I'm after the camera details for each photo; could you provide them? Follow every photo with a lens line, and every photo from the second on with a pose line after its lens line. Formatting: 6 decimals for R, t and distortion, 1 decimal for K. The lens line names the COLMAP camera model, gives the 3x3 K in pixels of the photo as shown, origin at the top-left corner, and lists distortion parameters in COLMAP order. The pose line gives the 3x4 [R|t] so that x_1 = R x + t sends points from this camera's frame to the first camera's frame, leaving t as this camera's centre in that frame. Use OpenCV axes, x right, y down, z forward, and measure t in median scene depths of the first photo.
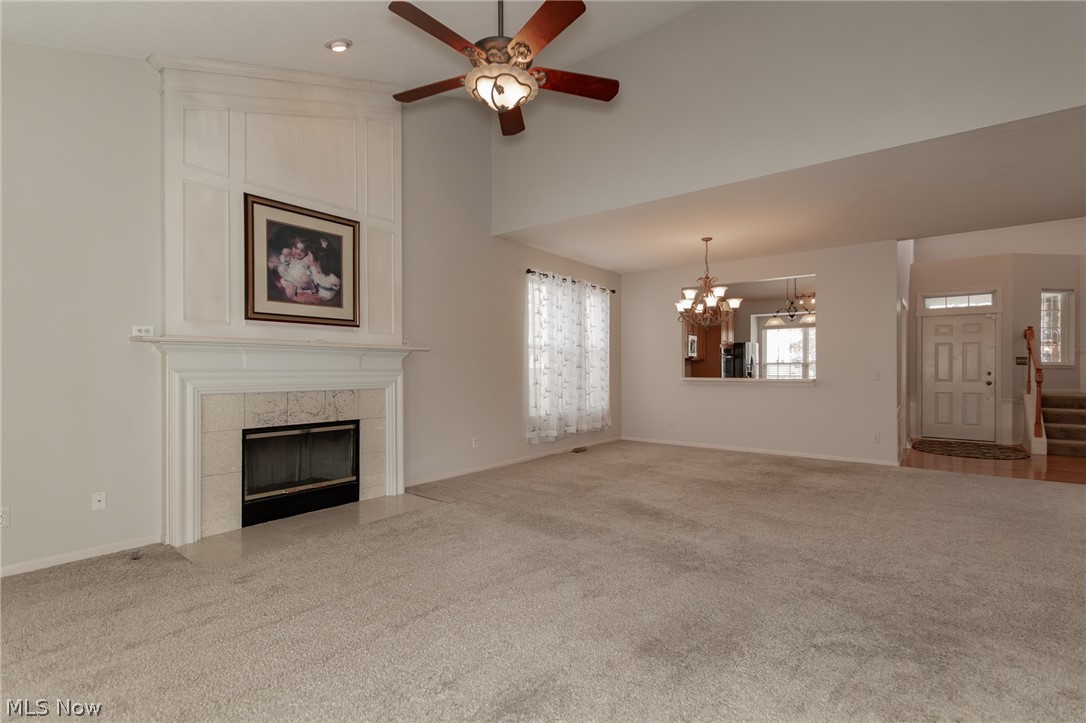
lens RADIAL K [[508.4, 0, 541.0], [0, 508.4, 374.1], [0, 0, 1]] dist [0.000856, -0.001180]
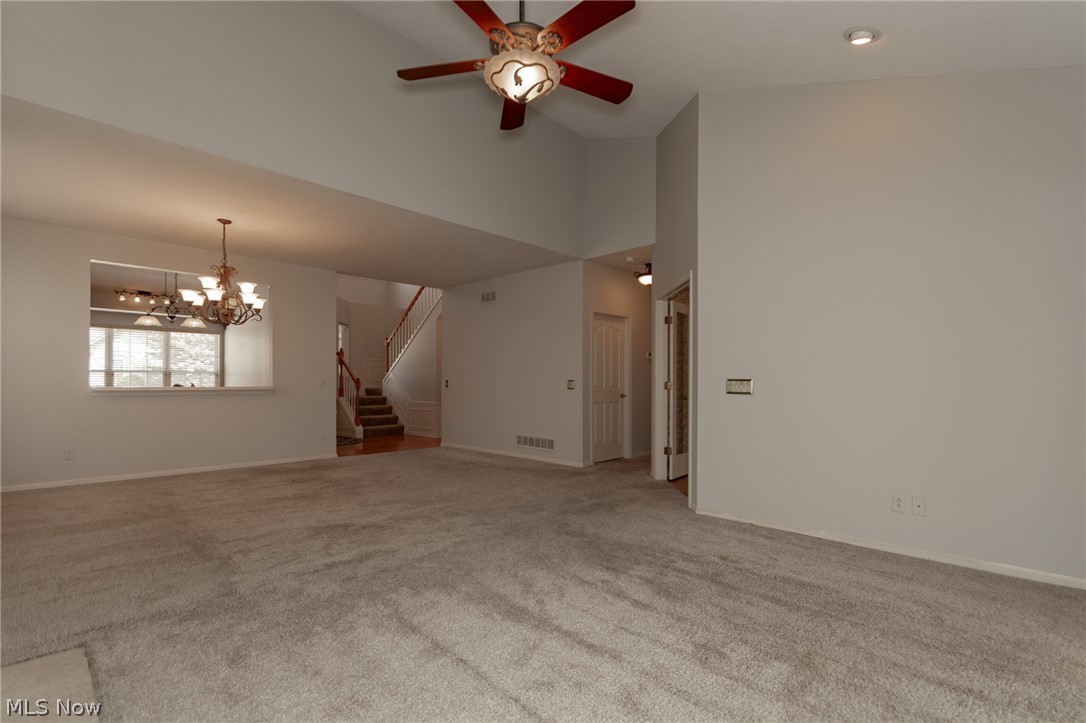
lens RADIAL K [[508.4, 0, 541.0], [0, 508.4, 374.1], [0, 0, 1]] dist [0.000856, -0.001180]
pose [[0.114491, 0.014638, 0.993316, -0.415350], [0.006913, 0.999855, -0.015531, 0.003019], [-0.993400, 0.008645, 0.114374, 0.361020]]
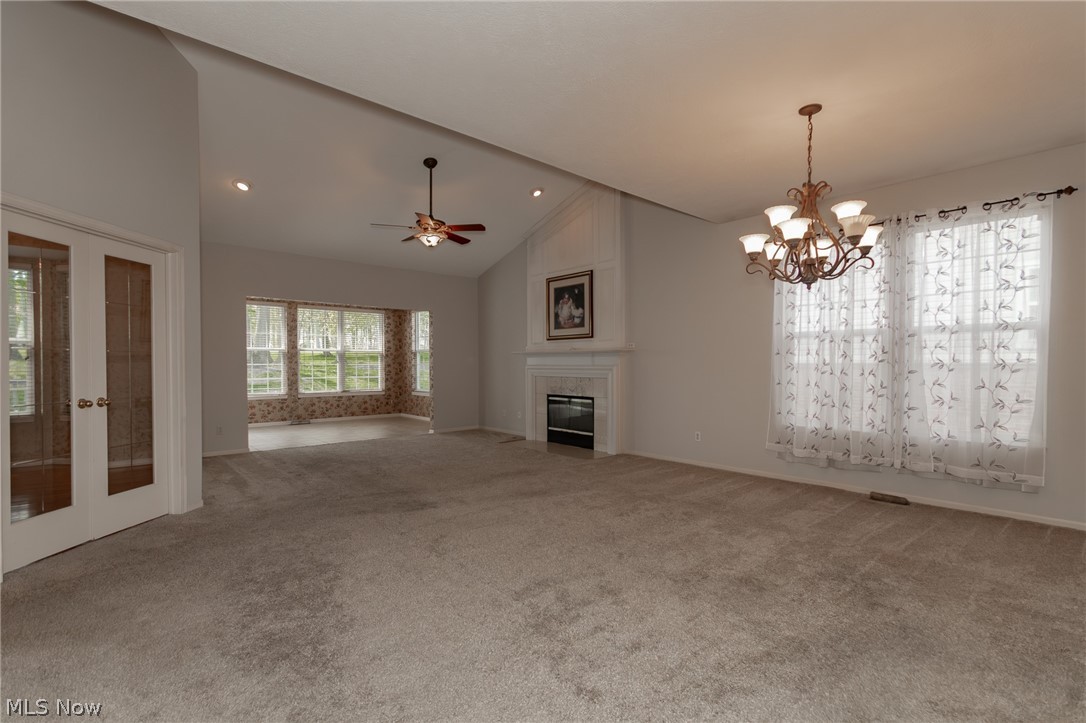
lens RADIAL K [[521.0, 0, 546.4], [0, 521.0, 377.6], [0, 0, 1]] dist [-0.000146, -0.000176]
pose [[-0.191023, 0.027465, -0.981201, 0.847388], [-0.007456, 0.999539, 0.029430, -0.011353], [0.981557, 0.012938, -0.190730, 0.800810]]
